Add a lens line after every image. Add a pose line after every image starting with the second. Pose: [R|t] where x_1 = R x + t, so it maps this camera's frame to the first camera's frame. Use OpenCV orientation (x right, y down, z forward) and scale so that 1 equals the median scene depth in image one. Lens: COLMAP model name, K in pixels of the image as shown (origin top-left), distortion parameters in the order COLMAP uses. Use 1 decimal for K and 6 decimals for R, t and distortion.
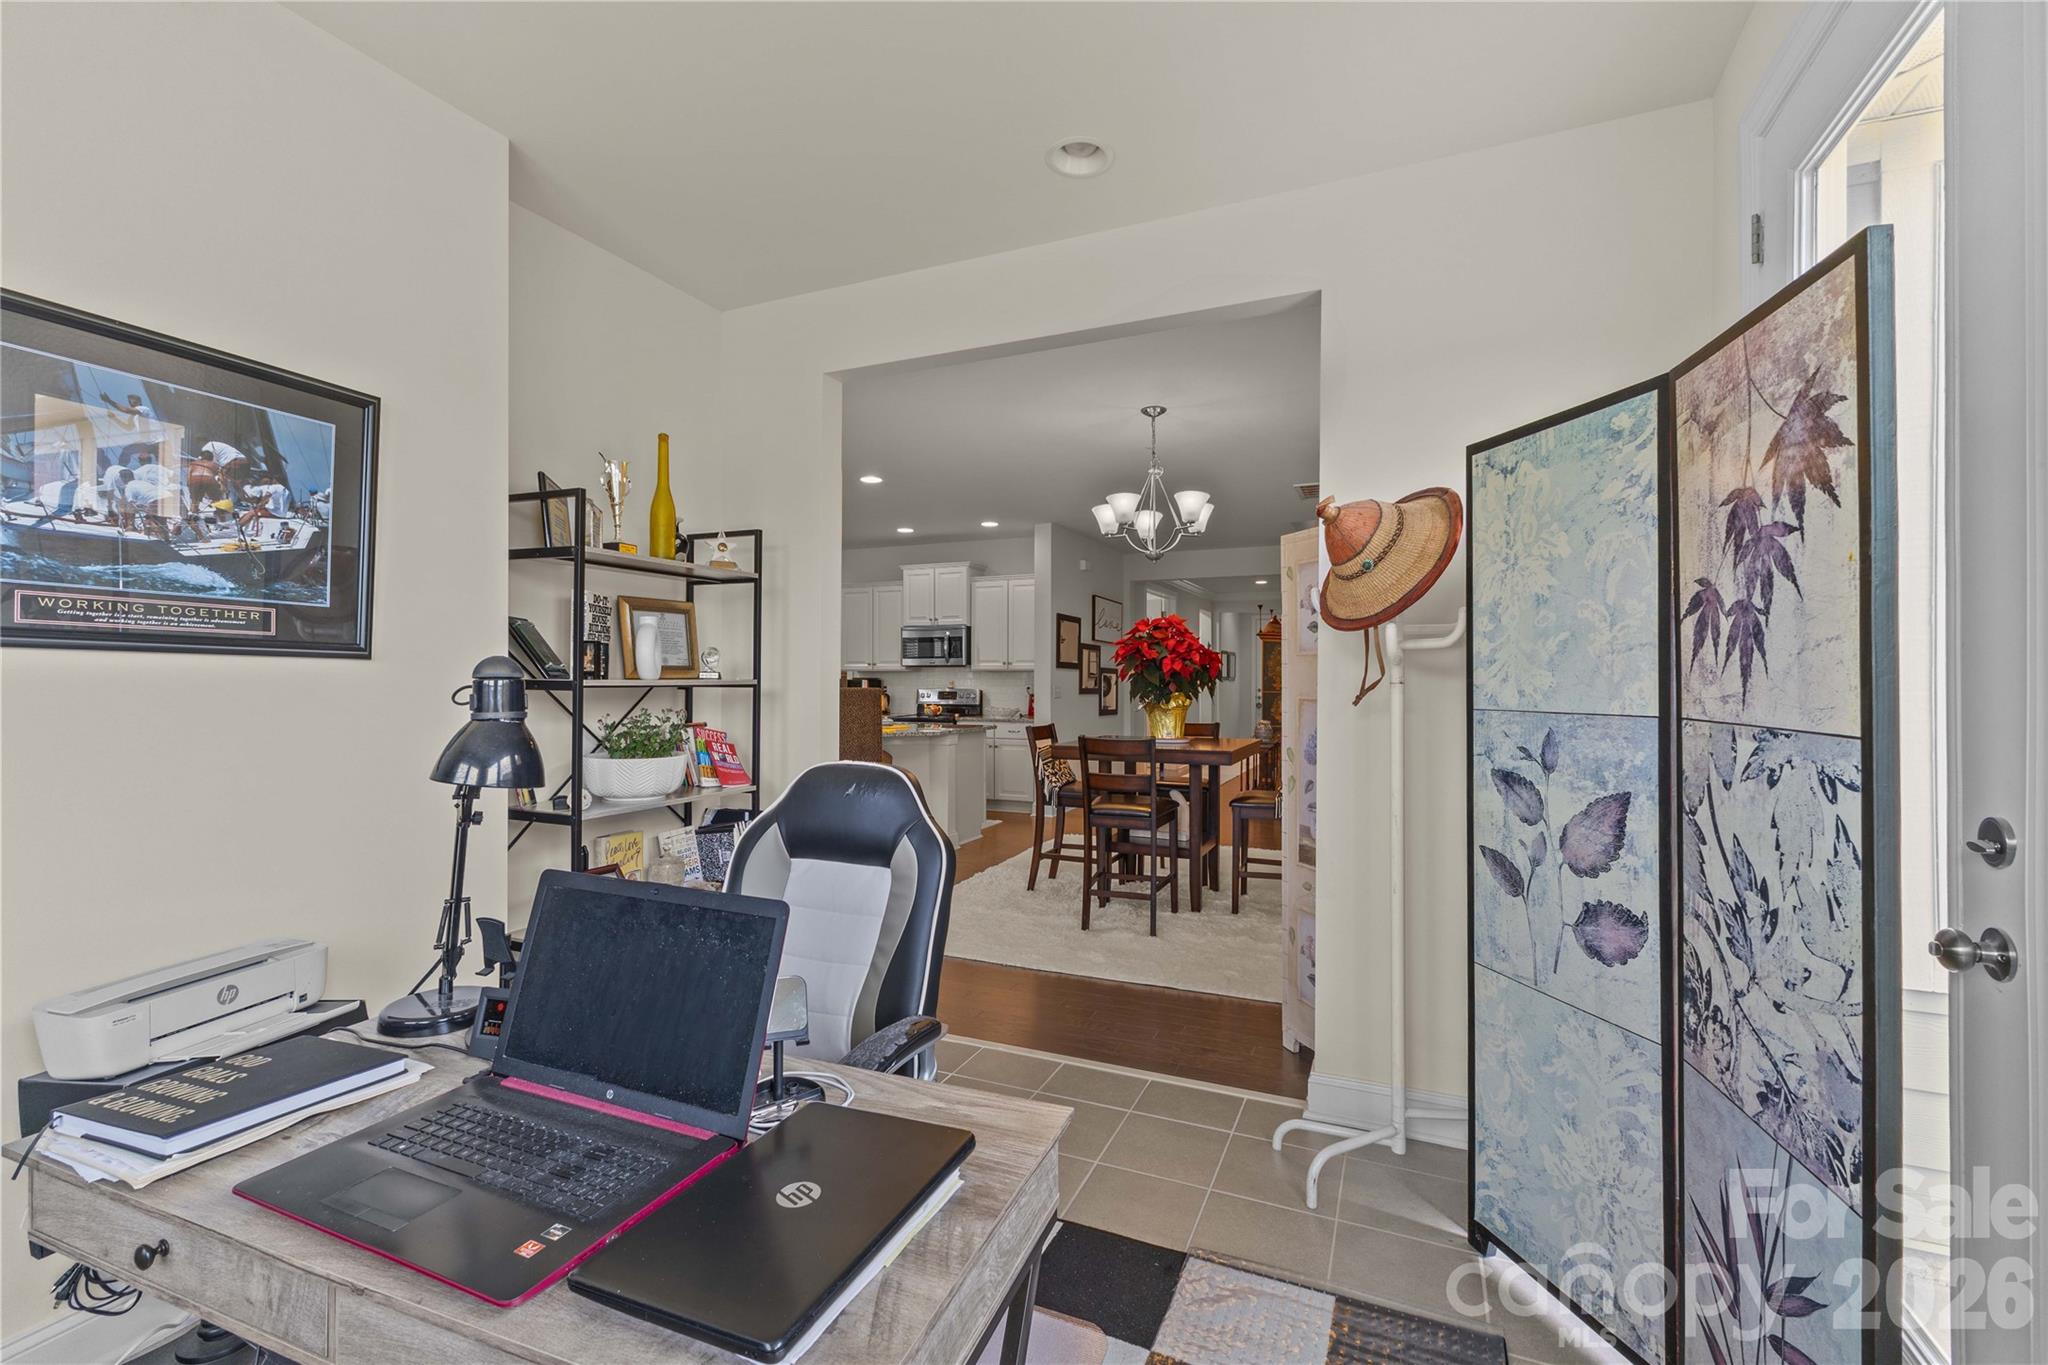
lens RADIAL K [[880.0, 0, 1041.2], [0, 880.0, 666.8], [0, 0, 1]] dist [0.011705, -0.003422]
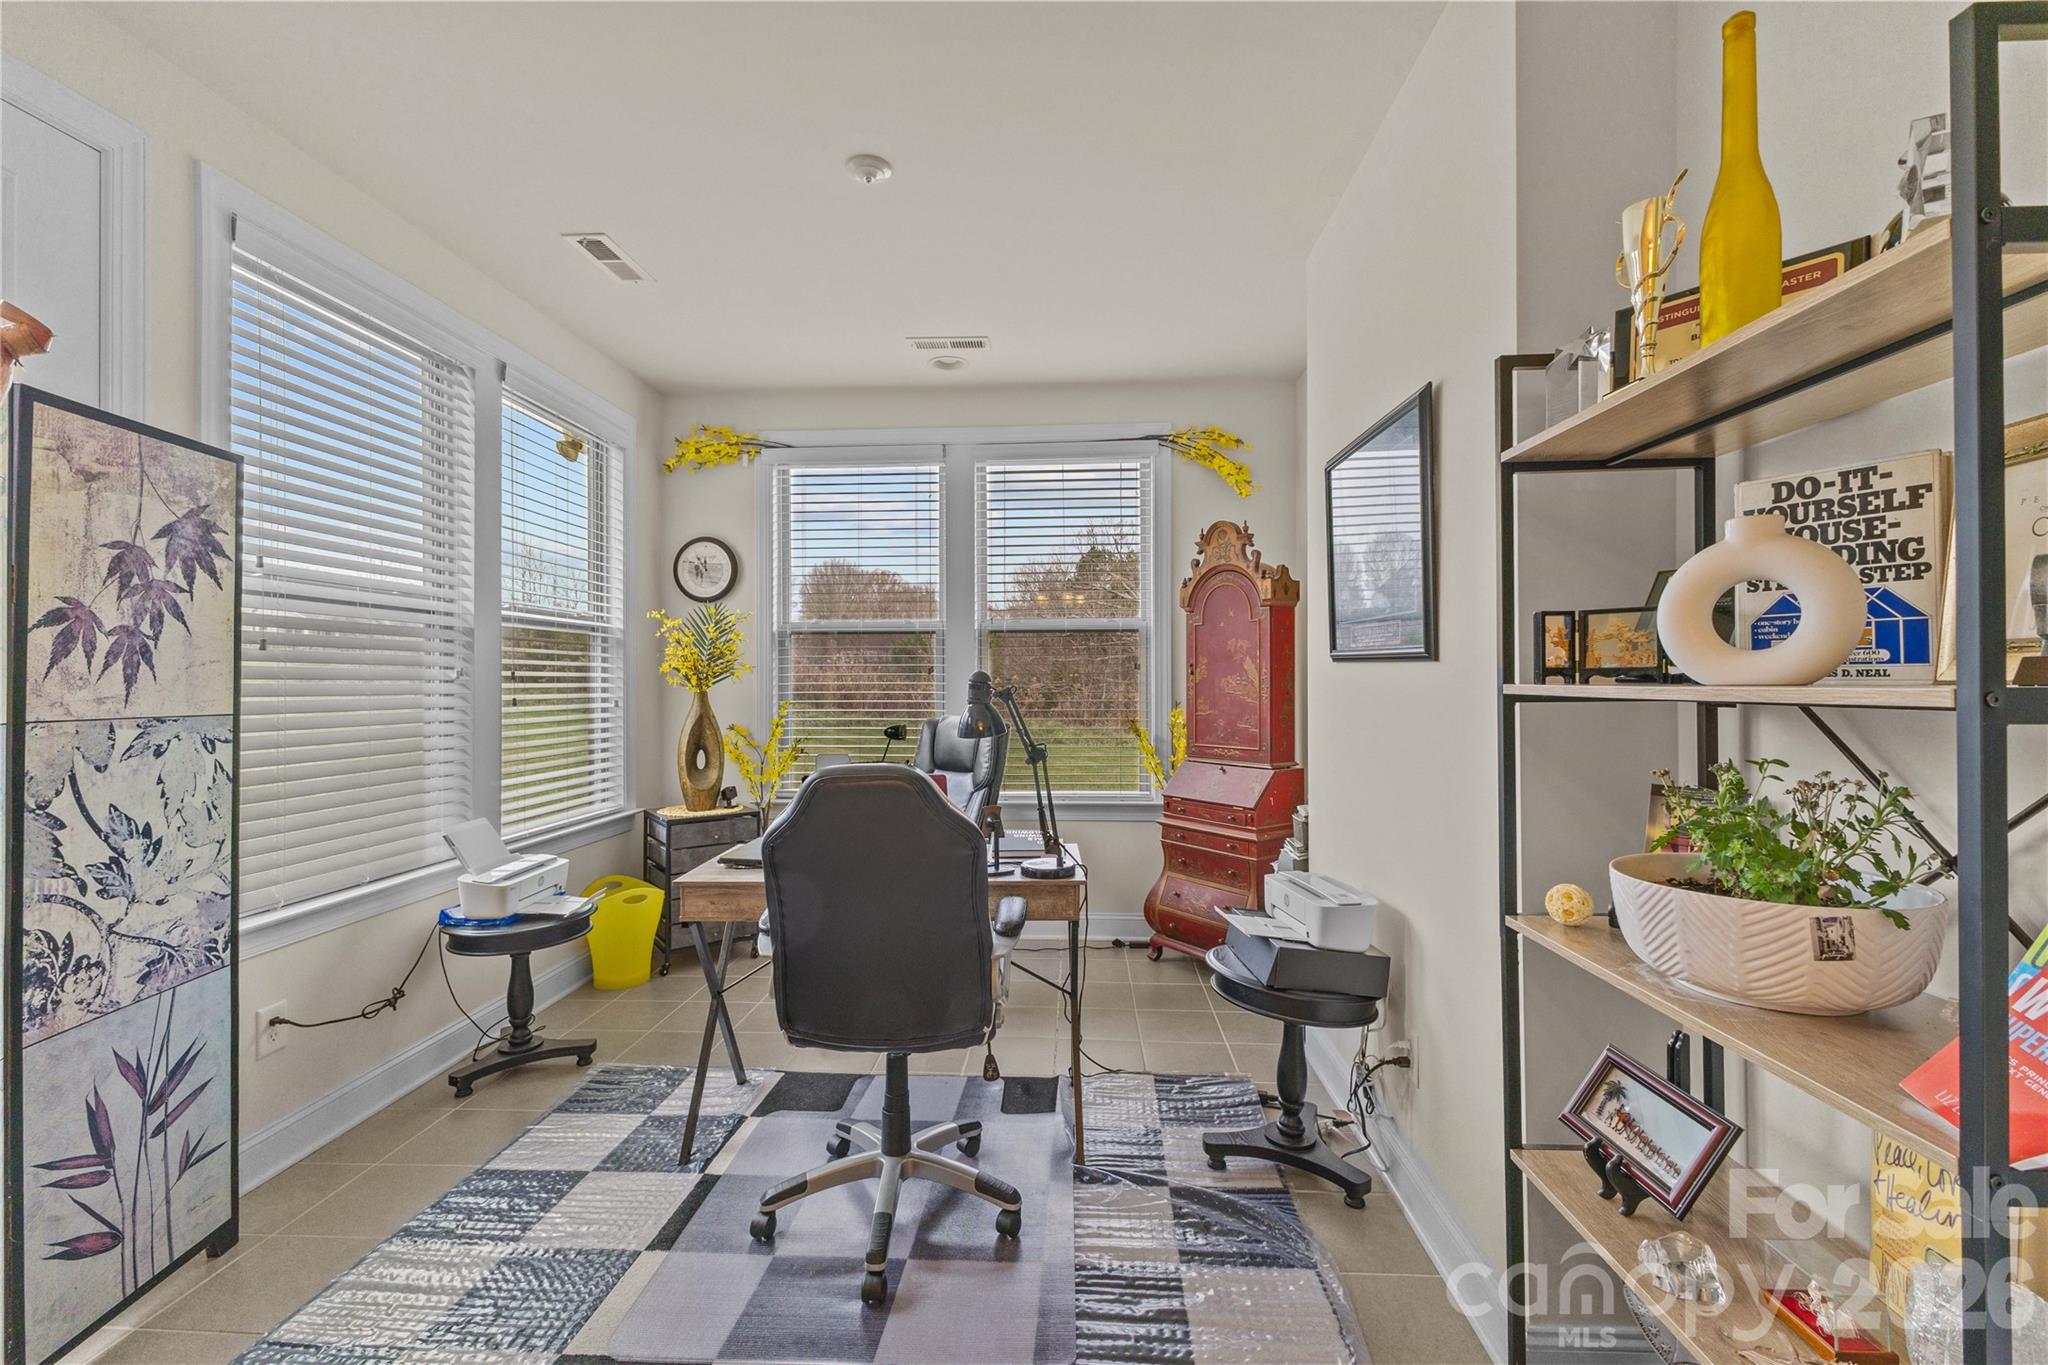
lens RADIAL K [[880.0, 0, 1020.7], [0, 880.0, 677.3], [0, 0, 1]] dist [0.011705, -0.003422]
pose [[-0.945933, 0.001508, -0.324358, -0.058799], [0.007014, 0.999850, -0.015808, 0.034860], [0.324286, -0.017228, -0.945802, 2.802099]]
